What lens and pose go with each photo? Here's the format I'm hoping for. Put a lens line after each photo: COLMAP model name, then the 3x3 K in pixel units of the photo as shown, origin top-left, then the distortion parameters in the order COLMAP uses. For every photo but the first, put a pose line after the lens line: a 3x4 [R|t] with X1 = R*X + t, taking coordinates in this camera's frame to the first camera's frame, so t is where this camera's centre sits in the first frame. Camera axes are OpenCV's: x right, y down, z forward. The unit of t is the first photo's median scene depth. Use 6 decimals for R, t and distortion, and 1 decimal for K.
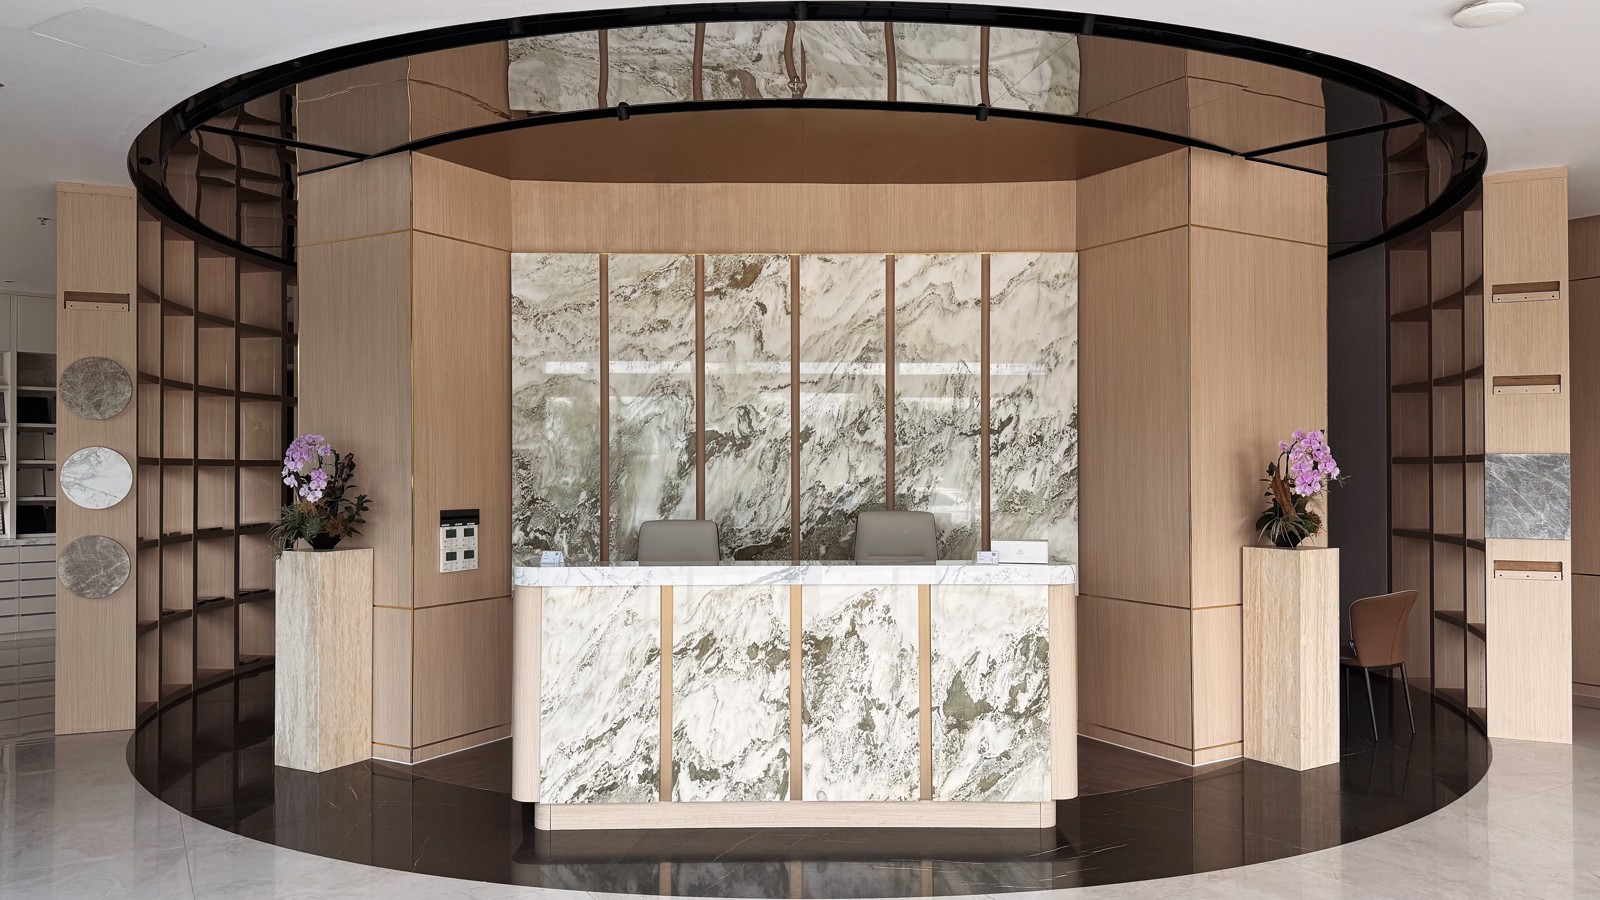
lens RADIAL K [[1163.1, 0, 799.2], [0, 1163.1, 454.9], [0, 0, 1]] dist [0.011187, -0.001040]
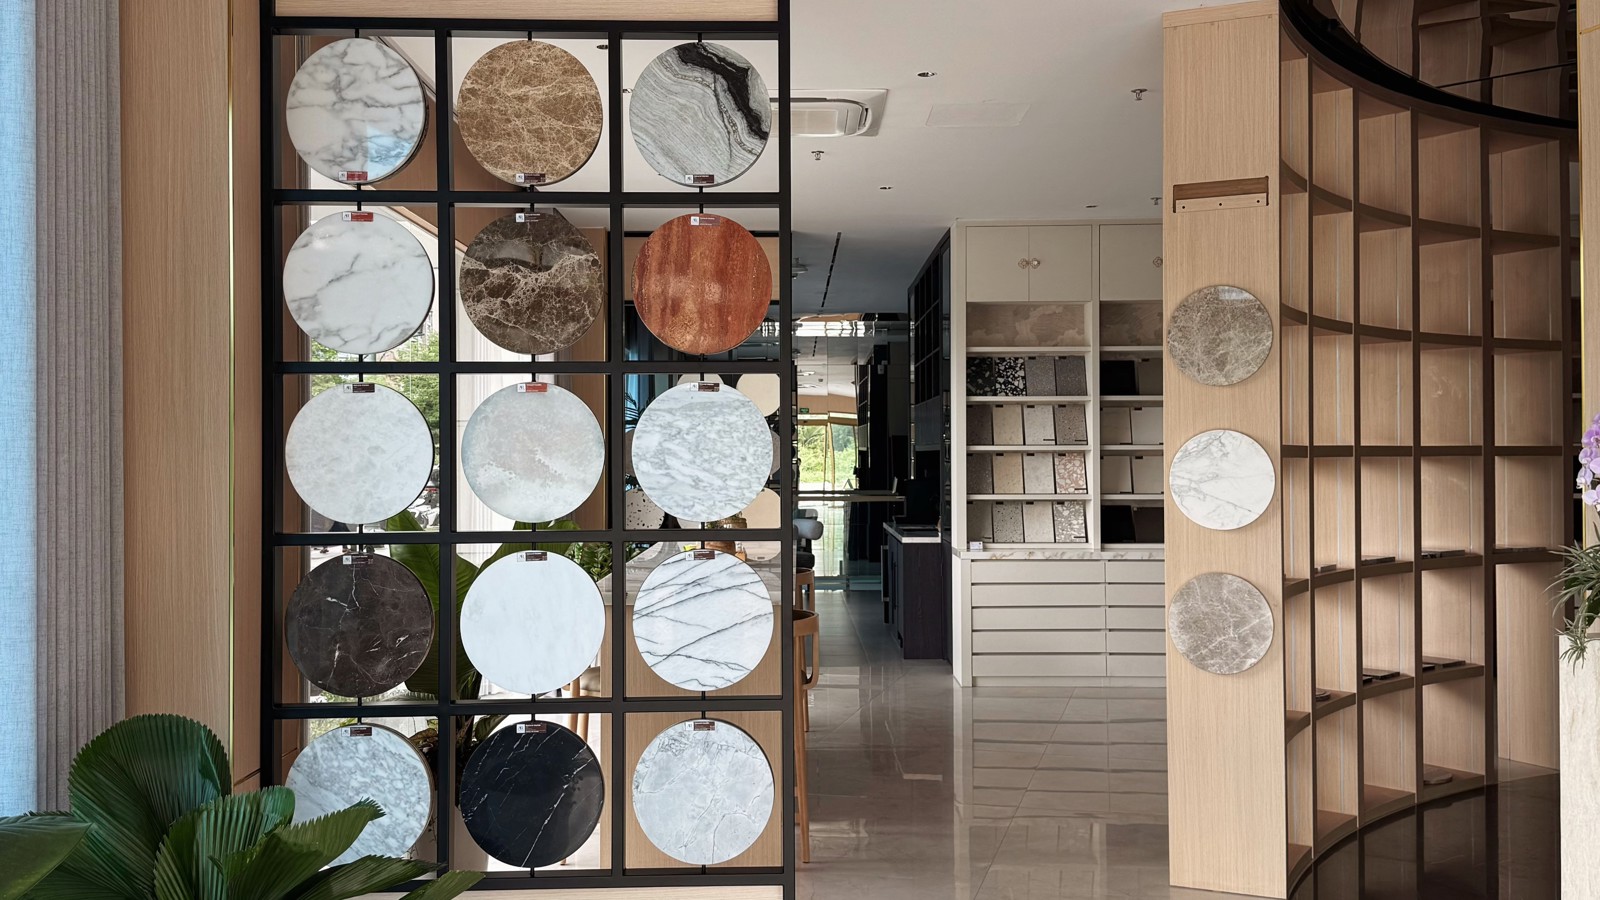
lens RADIAL K [[1163.1, 0, 799.5], [0, 1163.1, 441.6], [0, 0, 1]] dist [0.011187, -0.001040]
pose [[0.681724, 0.001188, -0.731609, -0.275520], [0.011424, 0.999859, 0.012269, -0.009980], [0.731520, -0.016722, 0.681615, 0.377383]]
